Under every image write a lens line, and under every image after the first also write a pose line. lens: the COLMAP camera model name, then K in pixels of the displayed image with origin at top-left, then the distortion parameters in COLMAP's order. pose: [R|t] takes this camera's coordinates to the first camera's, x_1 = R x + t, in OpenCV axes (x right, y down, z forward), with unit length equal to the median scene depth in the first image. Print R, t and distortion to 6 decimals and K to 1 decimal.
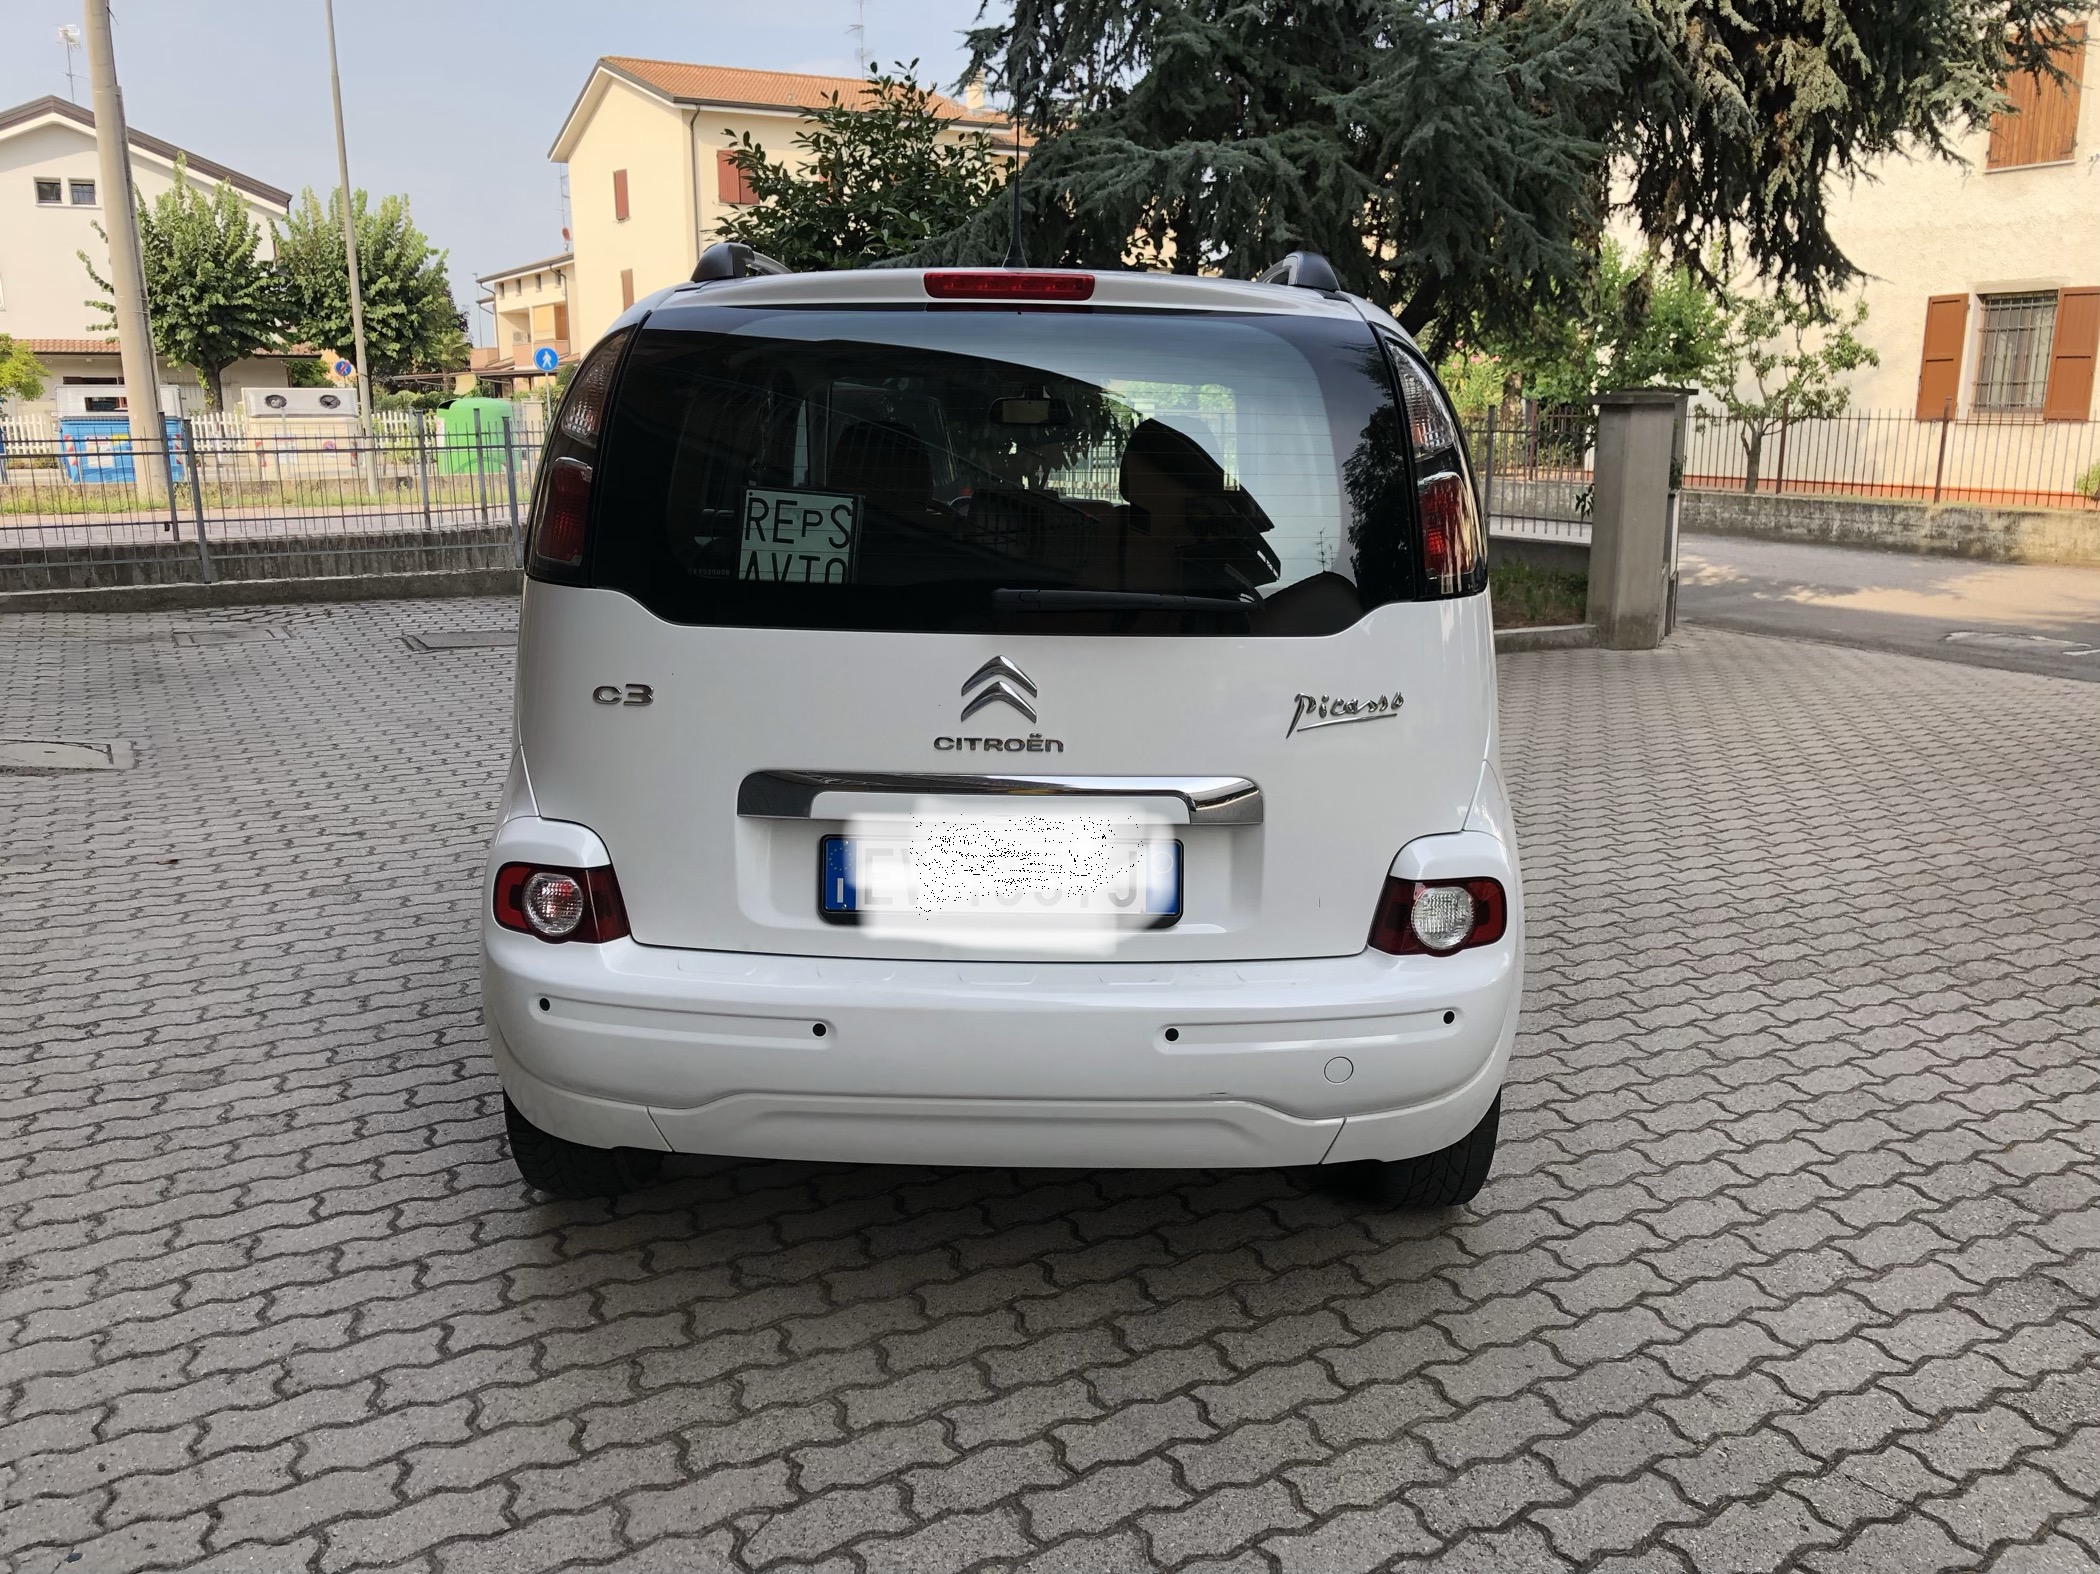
lens RADIAL K [[1717.8, 0, 1054.4], [0, 1717.8, 780.0], [0, 0, 1]] dist [0.018608, -0.004274]
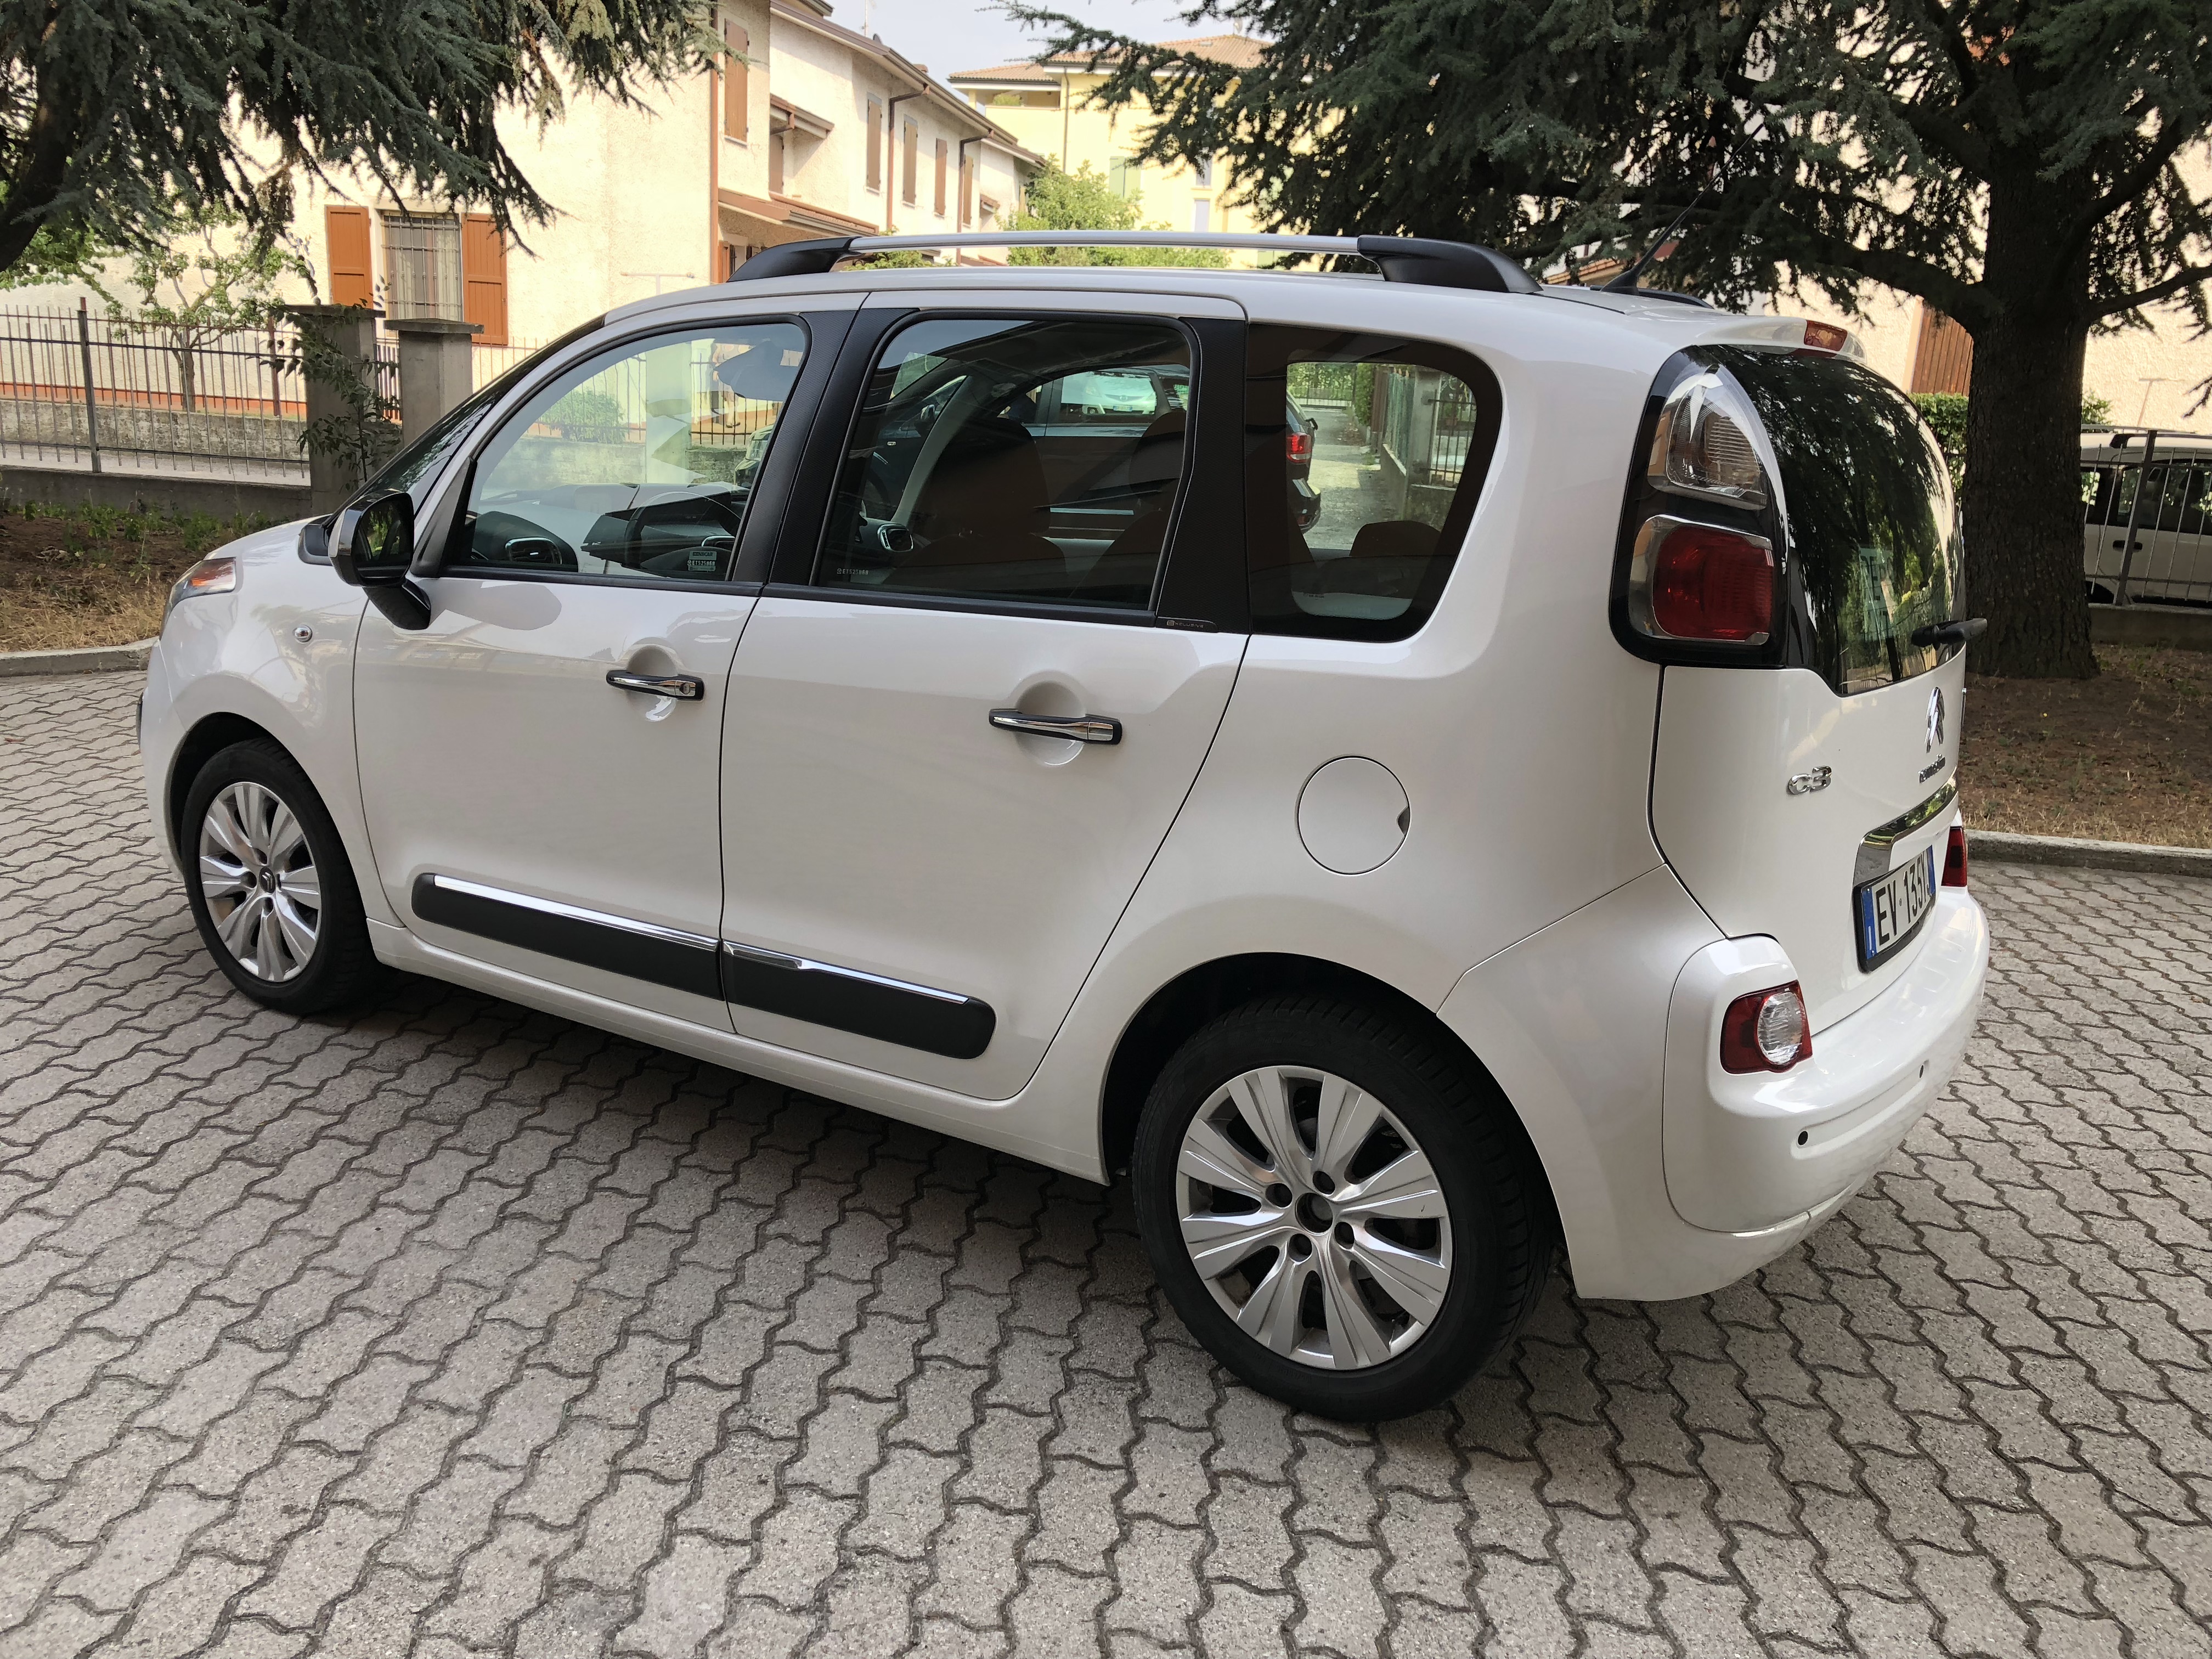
lens RADIAL K [[1770.4, 0, 1105.1], [0, 1770.4, 827.6], [0, 0, 1]] dist [0.032132, -0.001340]
pose [[0.563809, -0.183843, 0.805184, -0.135051], [0.124392, 0.982692, 0.137271, -0.023090], [-0.816484, 0.022764, 0.576919, 0.083100]]
